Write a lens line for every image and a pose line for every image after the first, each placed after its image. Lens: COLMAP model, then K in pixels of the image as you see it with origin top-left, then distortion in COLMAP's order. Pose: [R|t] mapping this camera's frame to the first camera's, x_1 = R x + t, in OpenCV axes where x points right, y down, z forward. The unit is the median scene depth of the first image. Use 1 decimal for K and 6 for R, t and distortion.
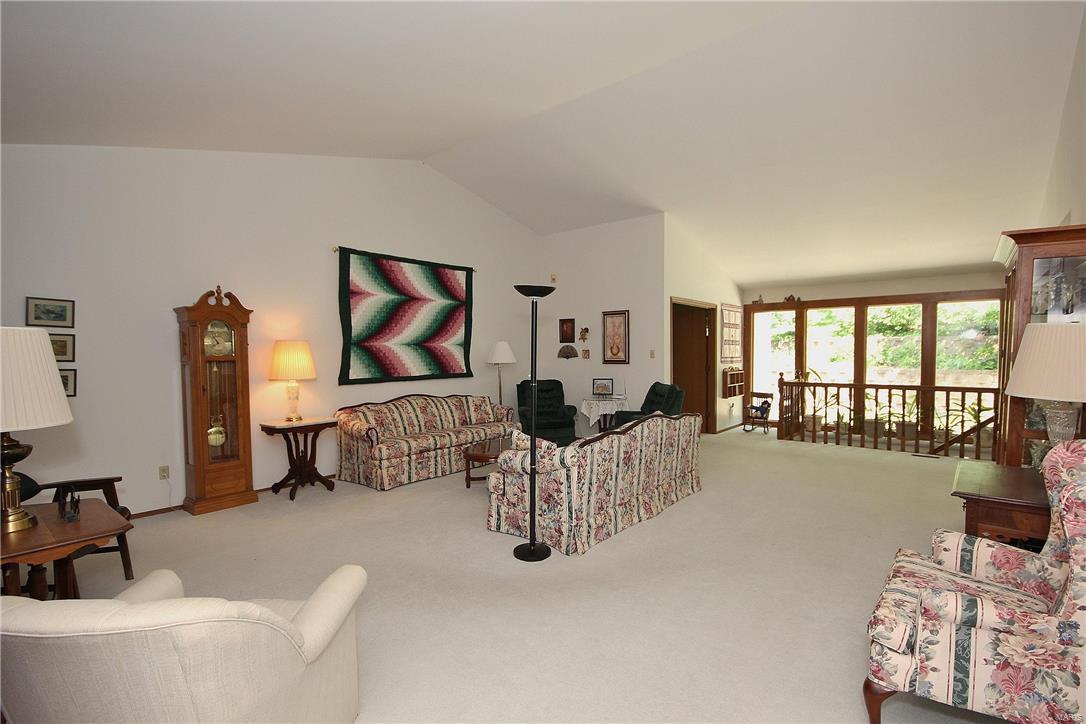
lens RADIAL K [[526.5, 0, 545.3], [0, 526.5, 360.3], [0, 0, 1]] dist [-0.001986, -0.002116]
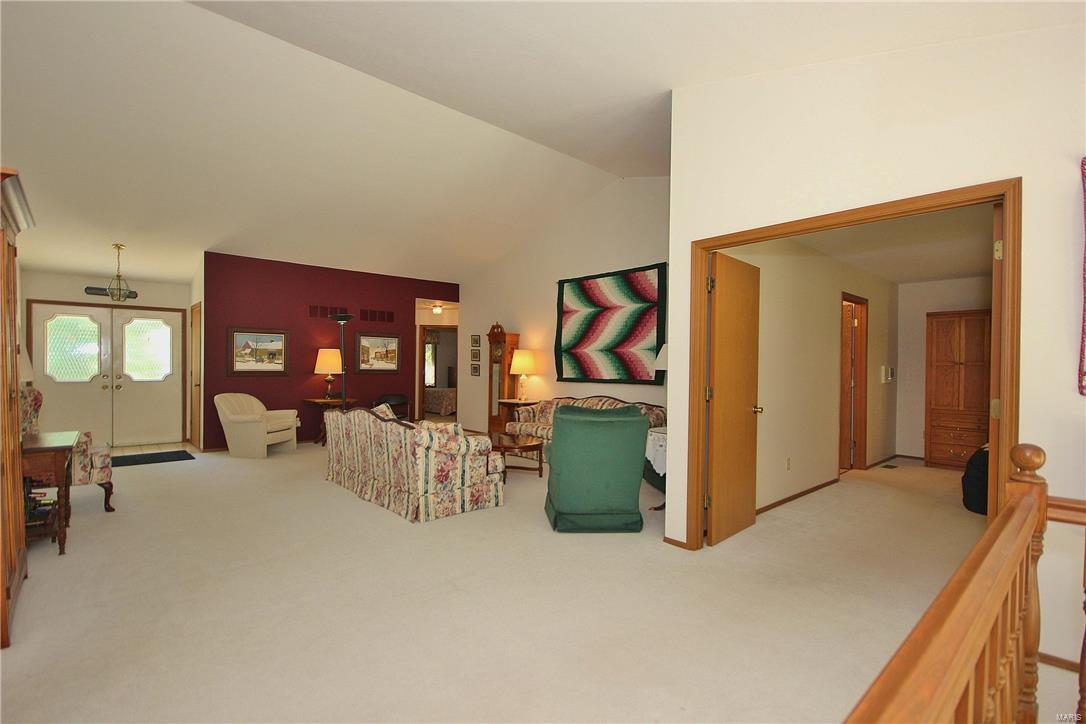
lens RADIAL K [[526.5, 0, 547.6], [0, 526.5, 365.3], [0, 0, 1]] dist [-0.001986, -0.002116]
pose [[-0.156514, 0.006034, -0.987657, 0.866978], [-0.022924, 0.999690, 0.009741, -0.007163], [0.987410, 0.024166, -0.156327, 1.069615]]
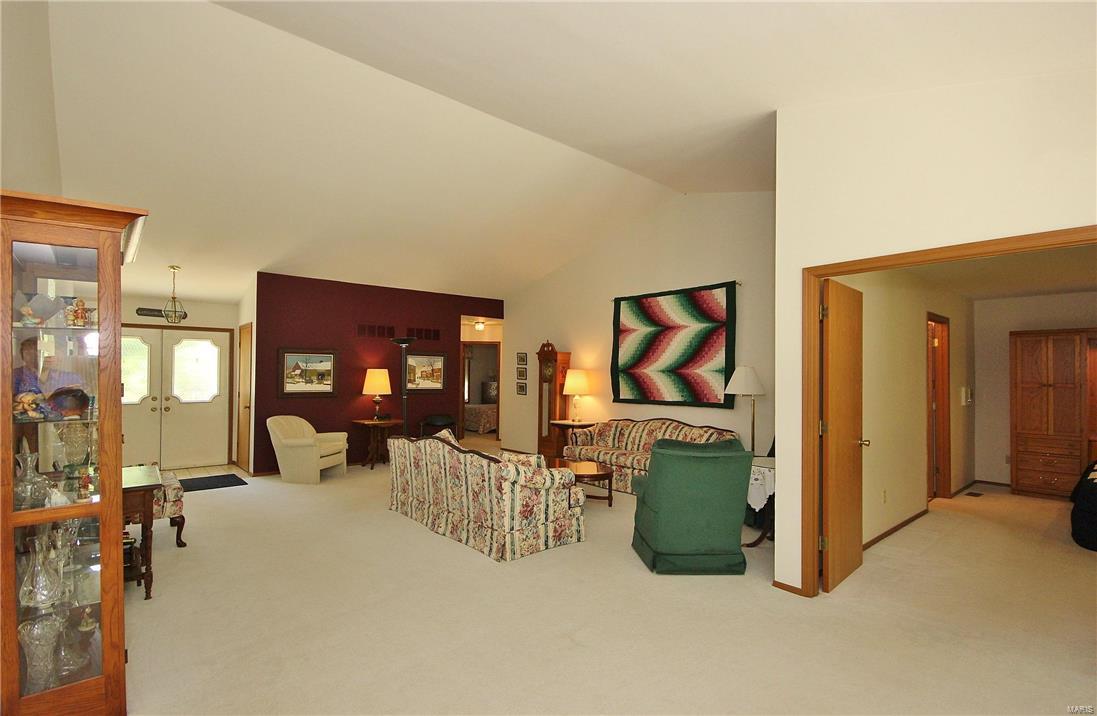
lens RADIAL K [[536.4, 0, 550.8], [0, 536.4, 360.8], [0, 0, 1]] dist [-0.003435, 0.001432]
pose [[-0.179325, -0.018538, -0.983615, 0.865884], [-0.020172, 0.999682, -0.015163, -0.030519], [0.983583, 0.017122, -0.179642, 0.977113]]
